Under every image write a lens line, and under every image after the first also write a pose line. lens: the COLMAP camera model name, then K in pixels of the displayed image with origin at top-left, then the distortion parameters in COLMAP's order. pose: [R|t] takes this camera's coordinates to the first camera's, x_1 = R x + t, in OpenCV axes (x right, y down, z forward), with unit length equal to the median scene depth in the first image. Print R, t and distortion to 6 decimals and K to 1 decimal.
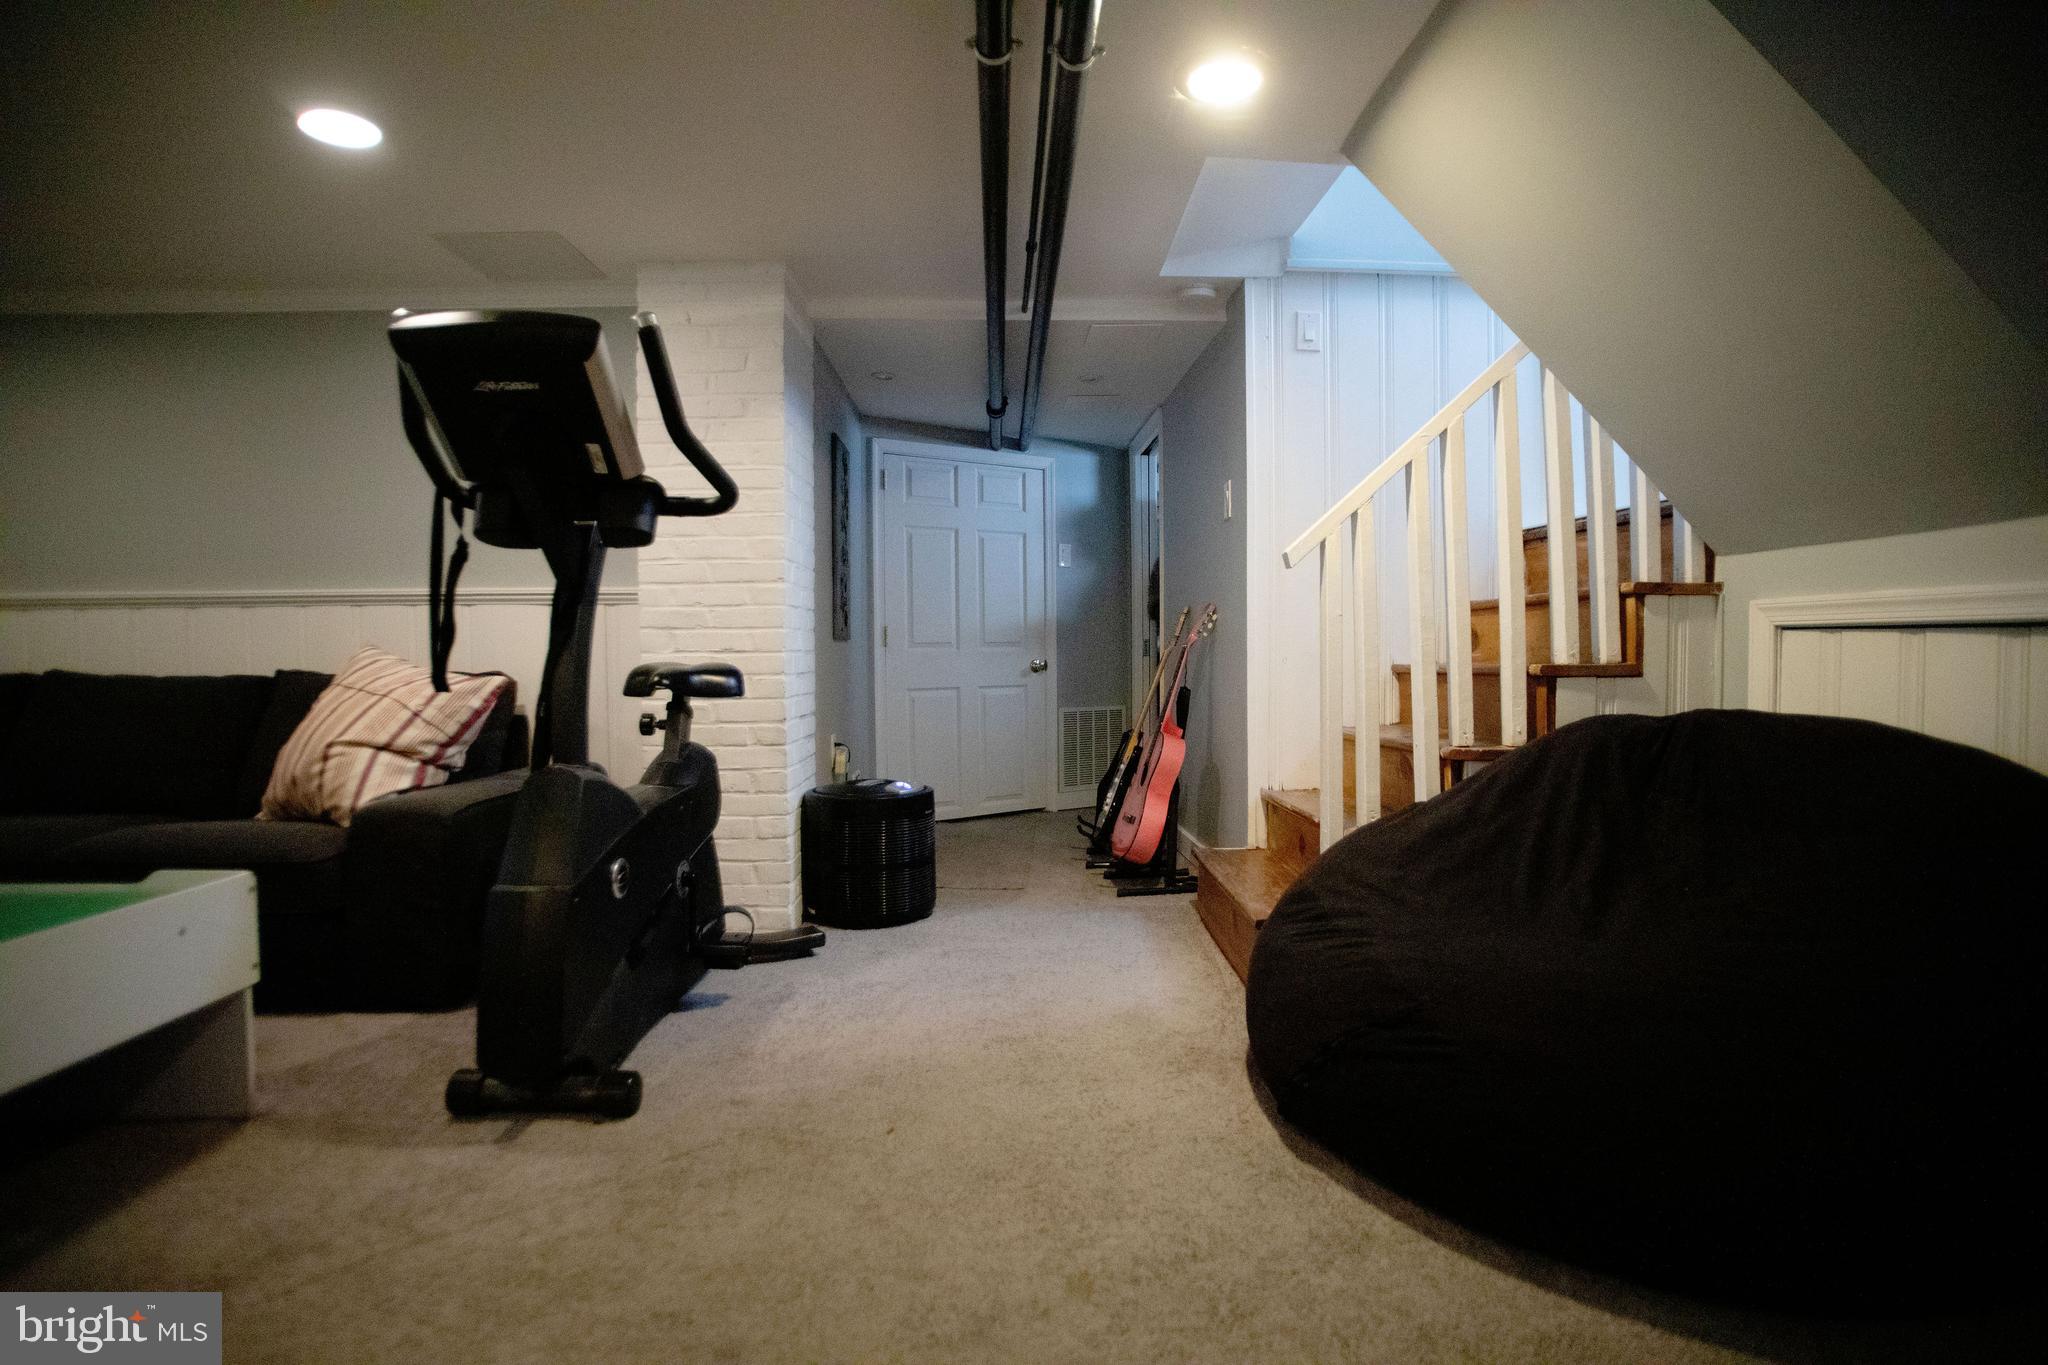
lens RADIAL K [[998.0, 0, 1025.7], [0, 998.0, 672.4], [0, 0, 1]] dist [-0.042253, 0.004007]
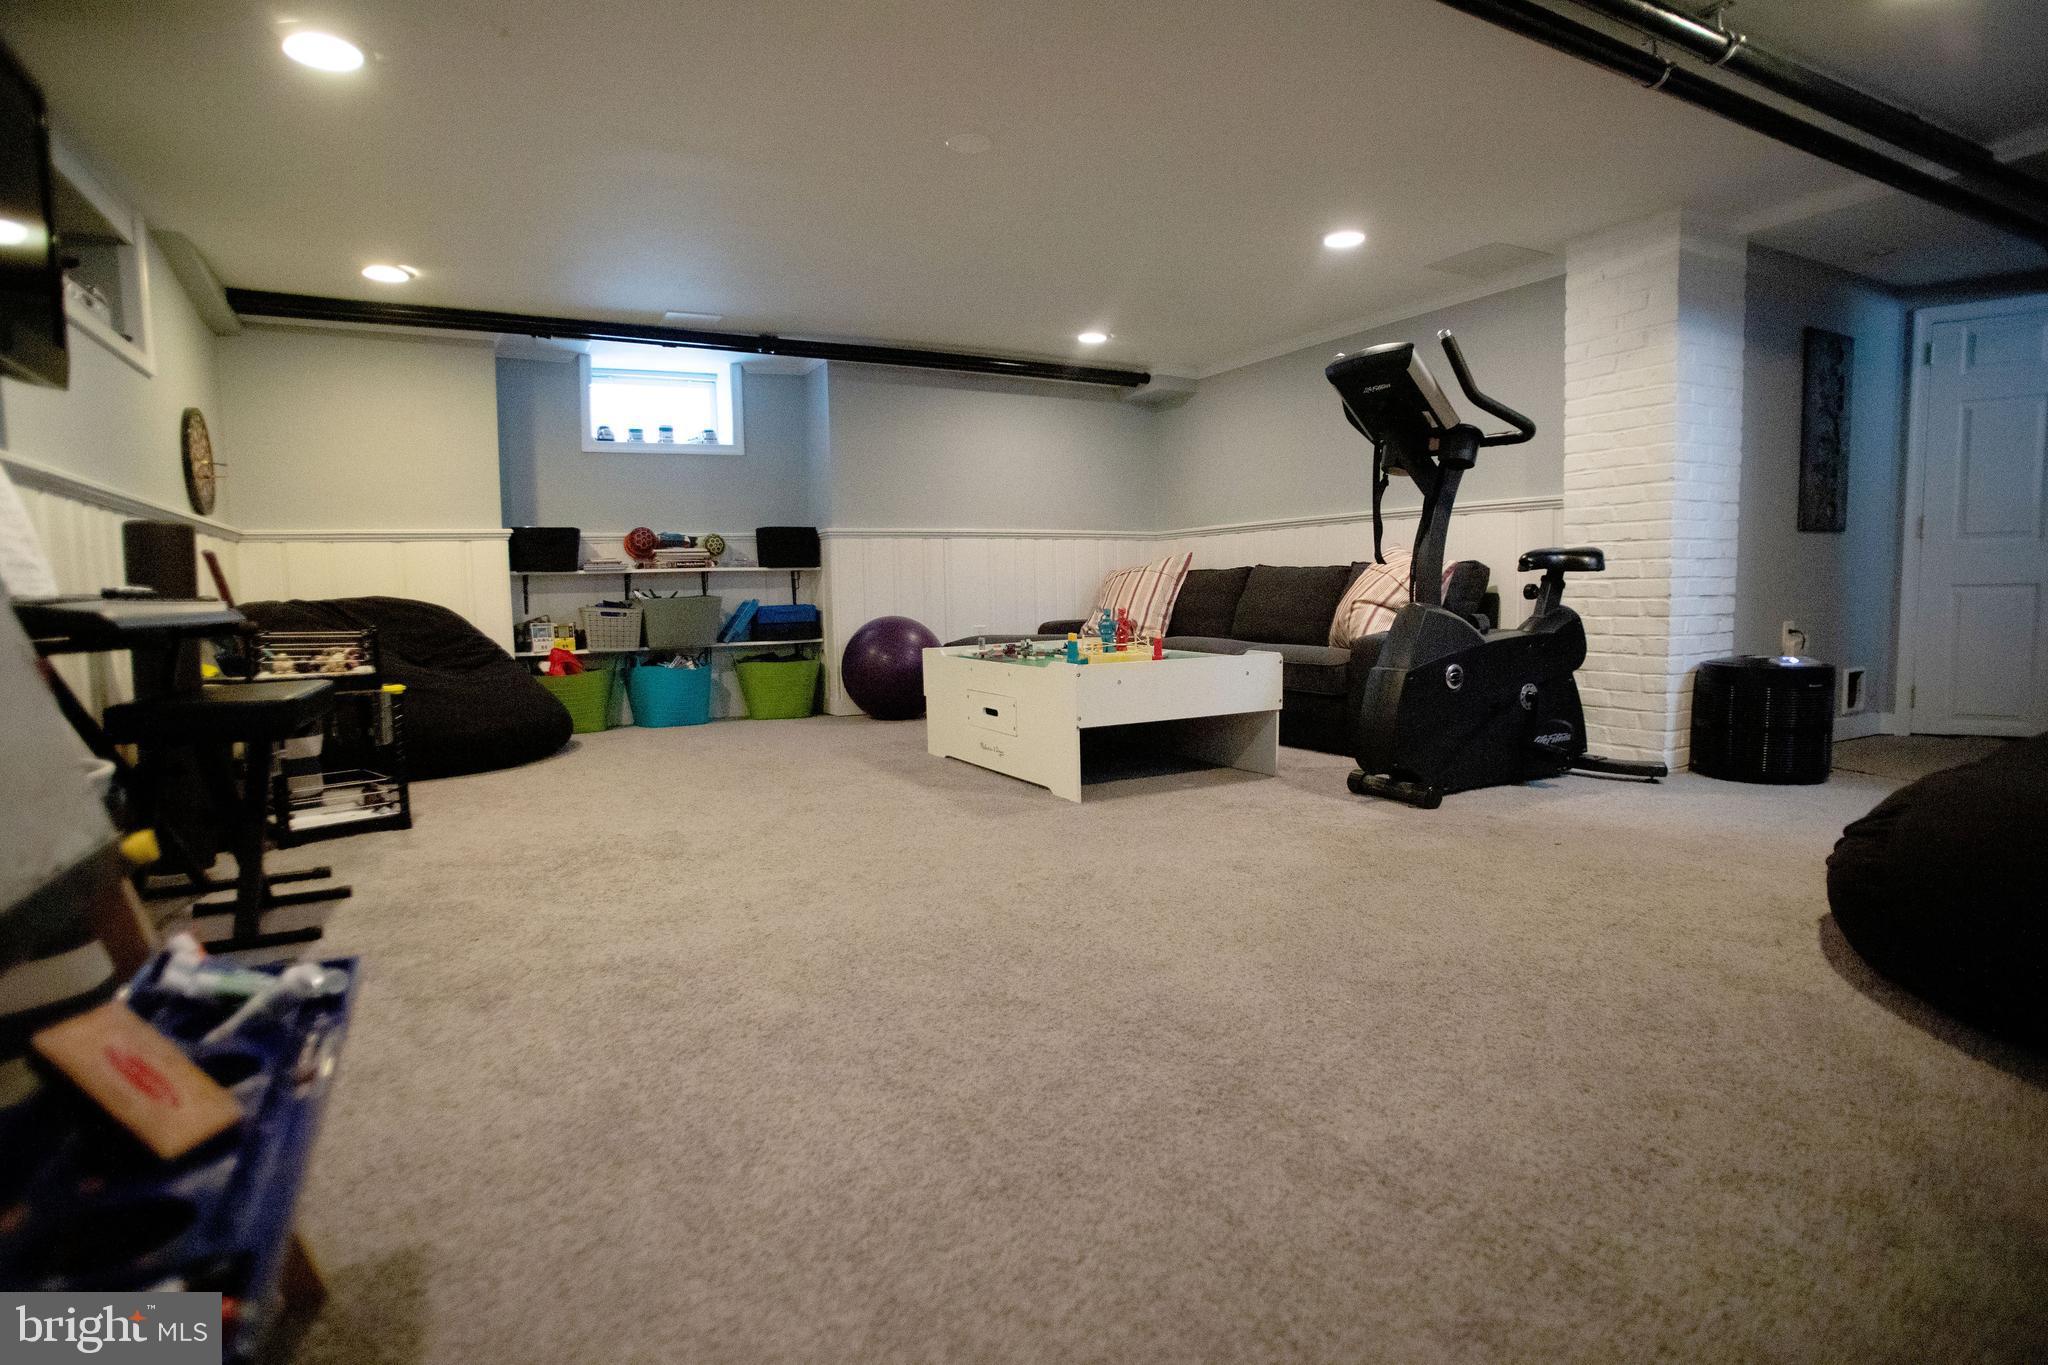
lens RADIAL K [[998.0, 0, 1021.6], [0, 998.0, 683.4], [0, 0, 1]] dist [-0.042253, 0.004007]
pose [[0.440293, 0.085083, -0.893814, 0.567708], [-0.005607, 0.995741, 0.092023, 0.057372], [0.897837, -0.035506, 0.438895, -0.269589]]
